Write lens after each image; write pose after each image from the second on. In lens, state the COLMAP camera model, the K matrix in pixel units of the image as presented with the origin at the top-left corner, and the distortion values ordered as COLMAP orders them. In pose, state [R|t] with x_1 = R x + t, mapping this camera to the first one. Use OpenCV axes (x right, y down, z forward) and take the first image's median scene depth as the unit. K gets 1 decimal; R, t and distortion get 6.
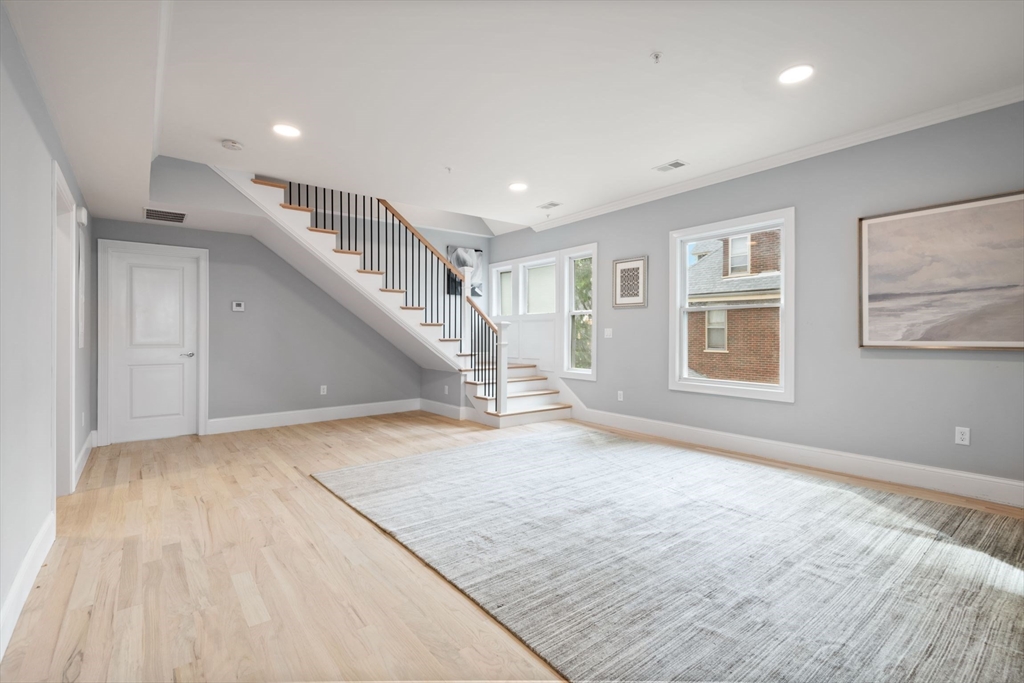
lens RADIAL K [[477.4, 0, 515.2], [0, 477.4, 341.3], [0, 0, 1]] dist [-0.016981, -0.001509]
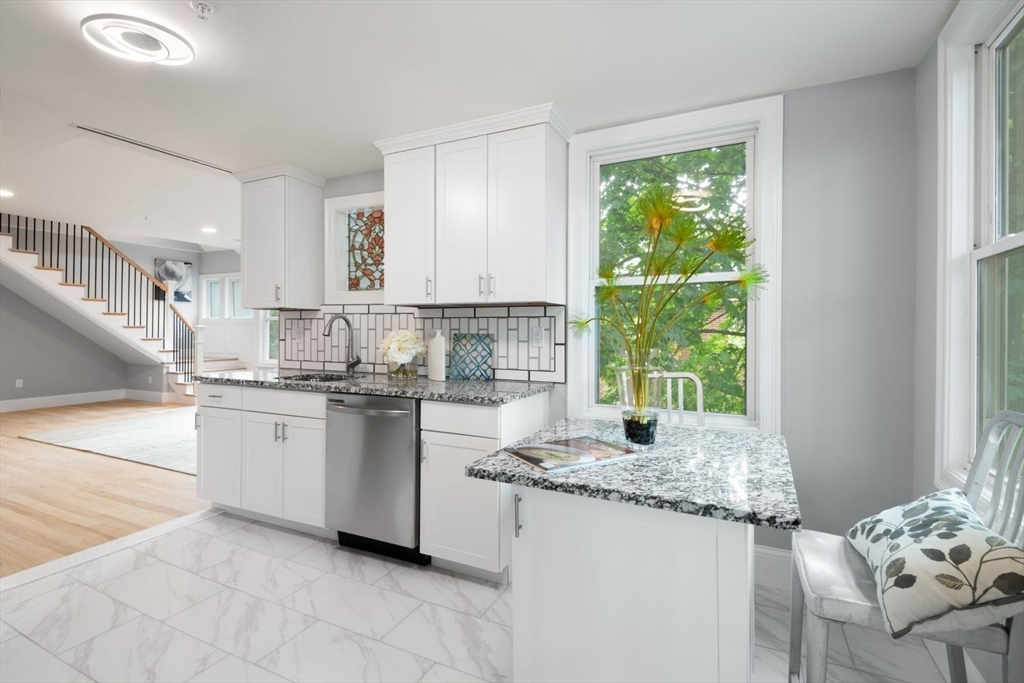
lens RADIAL K [[477.4, 0, 512.7], [0, 477.4, 332.8], [0, 0, 1]] dist [-0.016981, -0.001509]
pose [[0.892544, 0.003026, 0.450950, 0.150560], [0.002885, 0.999919, -0.012421, -0.001156], [-0.450951, 0.012387, 0.892463, -0.543191]]
